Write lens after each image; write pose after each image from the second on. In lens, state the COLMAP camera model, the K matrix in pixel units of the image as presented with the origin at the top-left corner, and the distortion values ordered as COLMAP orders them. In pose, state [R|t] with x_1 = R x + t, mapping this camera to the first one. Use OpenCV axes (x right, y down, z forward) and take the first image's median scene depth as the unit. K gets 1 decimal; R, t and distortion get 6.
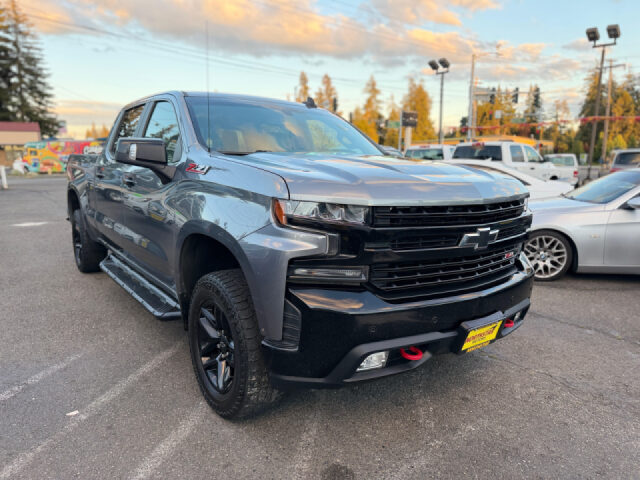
lens RADIAL K [[459.2, 0, 314.3], [0, 459.2, 242.4], [0, 0, 1]] dist [0.014443, -0.008946]
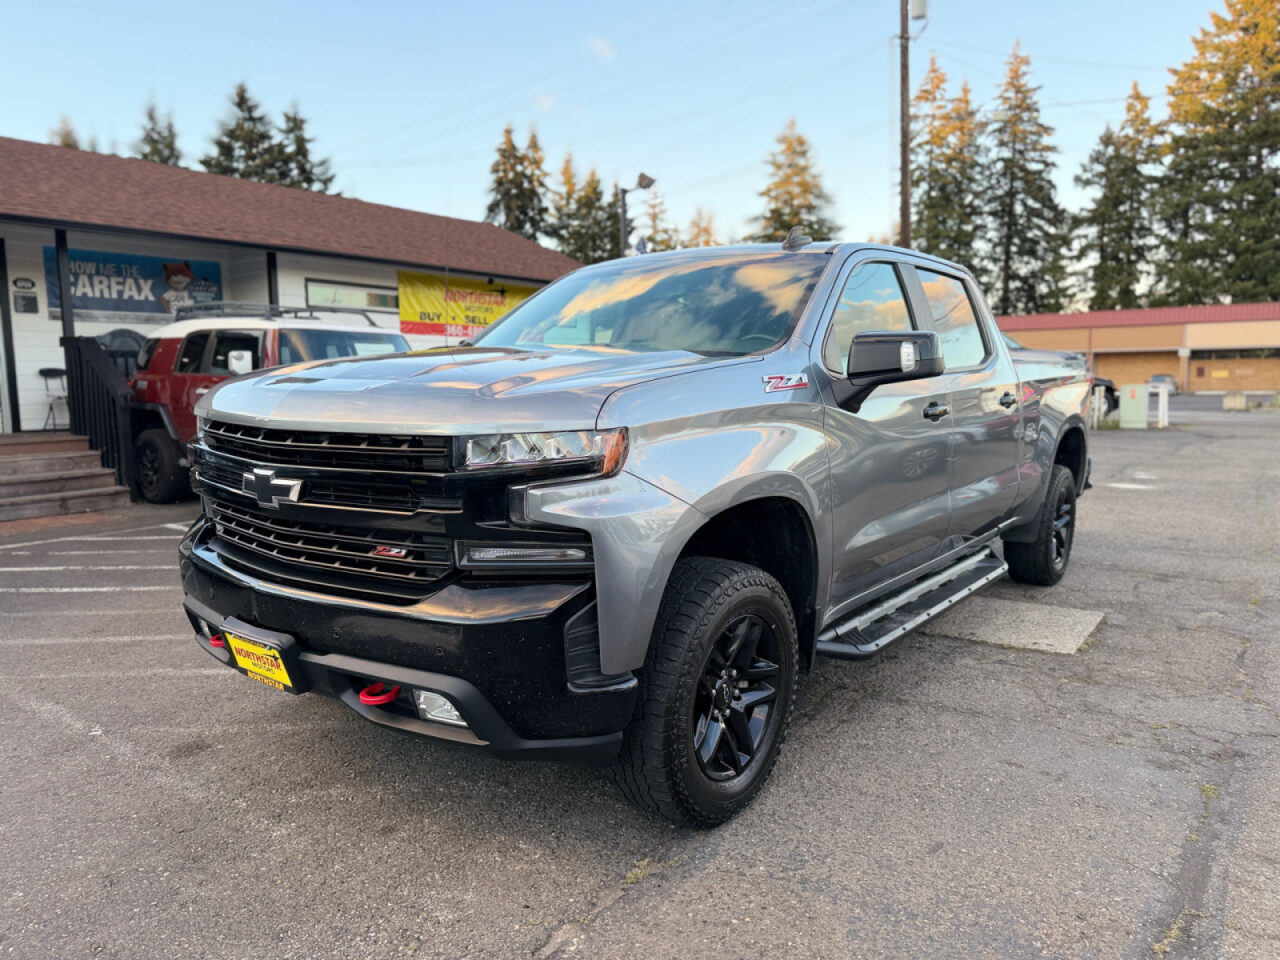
lens RADIAL K [[915.1, 0, 633.6], [0, 915.1, 493.7], [0, 0, 1]] dist [0.008075, -0.003460]
pose [[0.262221, 0.119550, -0.957574, 0.088810], [-0.166974, 0.982950, 0.076994, -0.009329], [0.950452, 0.139701, 0.277712, 0.063357]]
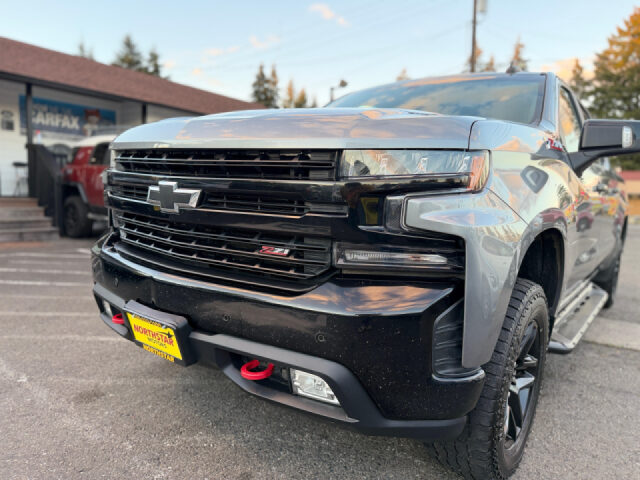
lens RADIAL K [[459.2, 0, 314.3], [0, 459.2, 242.4], [0, 0, 1]] dist [0.014443, -0.008946]
pose [[0.260259, 0.108877, -0.959381, 0.062524], [-0.216061, 0.974992, 0.052036, -0.001466], [0.941054, 0.193742, 0.277275, 0.058313]]
